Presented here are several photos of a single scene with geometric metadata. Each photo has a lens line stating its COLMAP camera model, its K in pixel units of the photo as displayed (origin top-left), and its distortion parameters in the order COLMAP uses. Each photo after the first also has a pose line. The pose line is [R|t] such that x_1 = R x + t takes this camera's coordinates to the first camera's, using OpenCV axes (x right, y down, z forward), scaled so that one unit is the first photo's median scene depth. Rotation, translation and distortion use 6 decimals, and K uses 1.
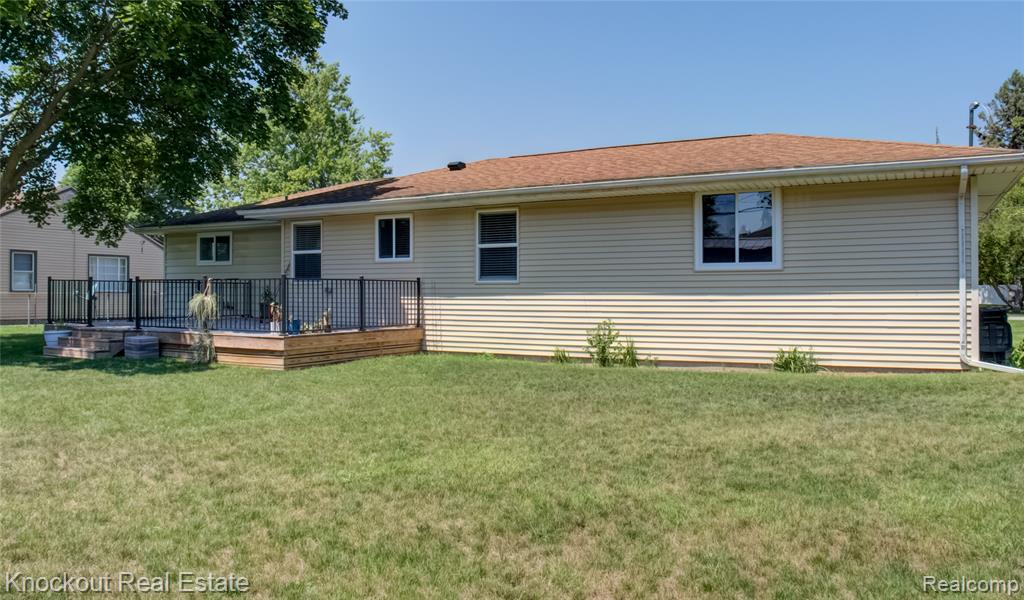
lens RADIAL K [[773.4, 0, 493.9], [0, 773.4, 268.4], [0, 0, 1]] dist [-0.131099, 0.084069]
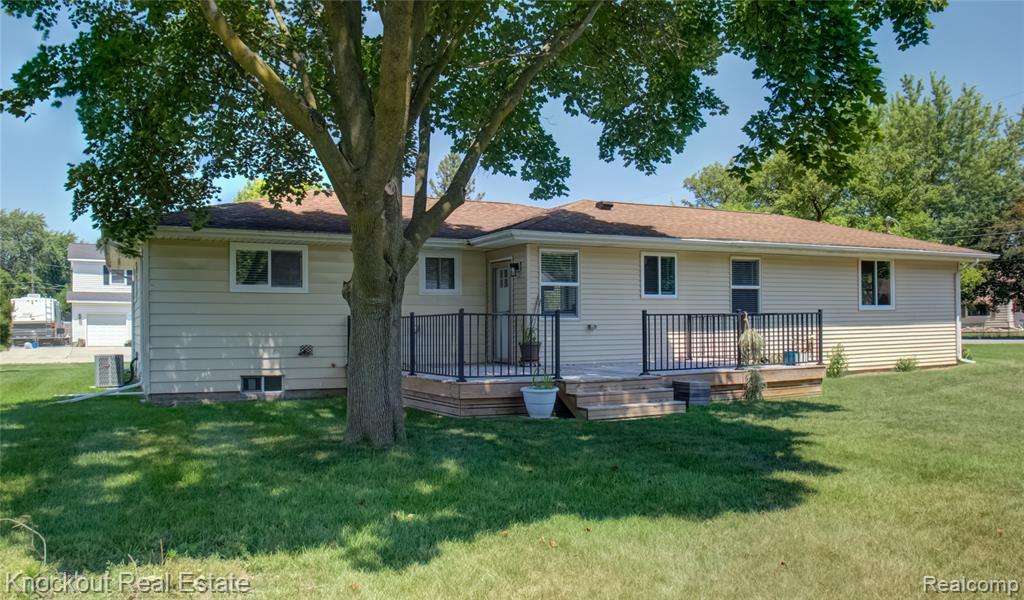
lens RADIAL K [[816.6, 0, 515.0], [0, 816.6, 293.9], [0, 0, 1]] dist [-0.092632, 0.012048]
pose [[0.535125, 0.028485, 0.844292, -1.230868], [-0.012325, 0.999588, -0.025913, 0.017518], [-0.844683, 0.003460, 0.535256, 0.621966]]
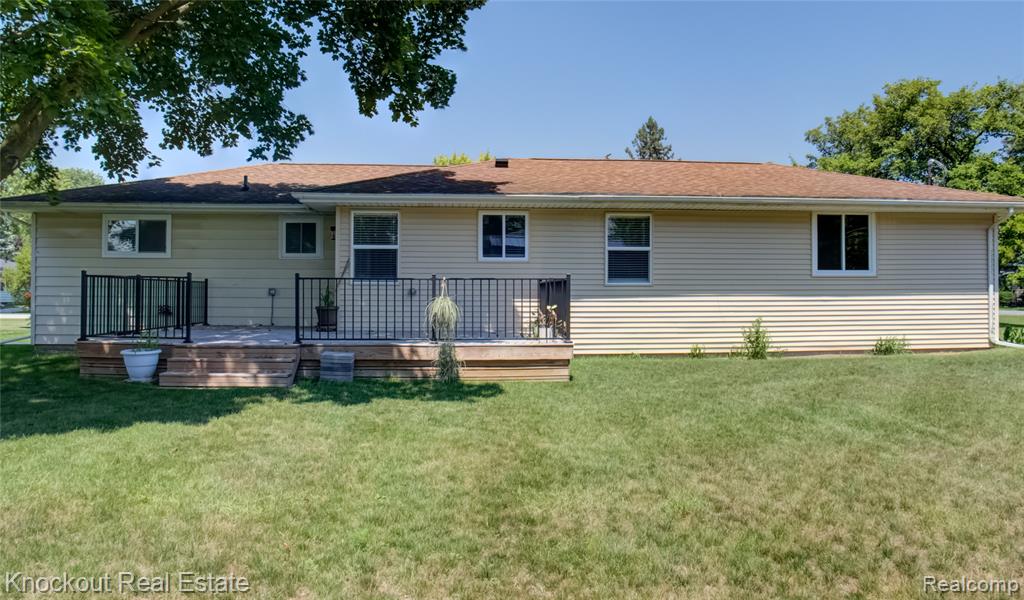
lens RADIAL K [[773.4, 0, 508.2], [0, 773.4, 269.4], [0, 0, 1]] dist [-0.131099, 0.084069]
pose [[0.820783, 0.019830, 0.570896, -0.703106], [-0.017548, 0.999801, -0.009500, 0.010230], [-0.570970, -0.002220, 0.820968, 0.247238]]
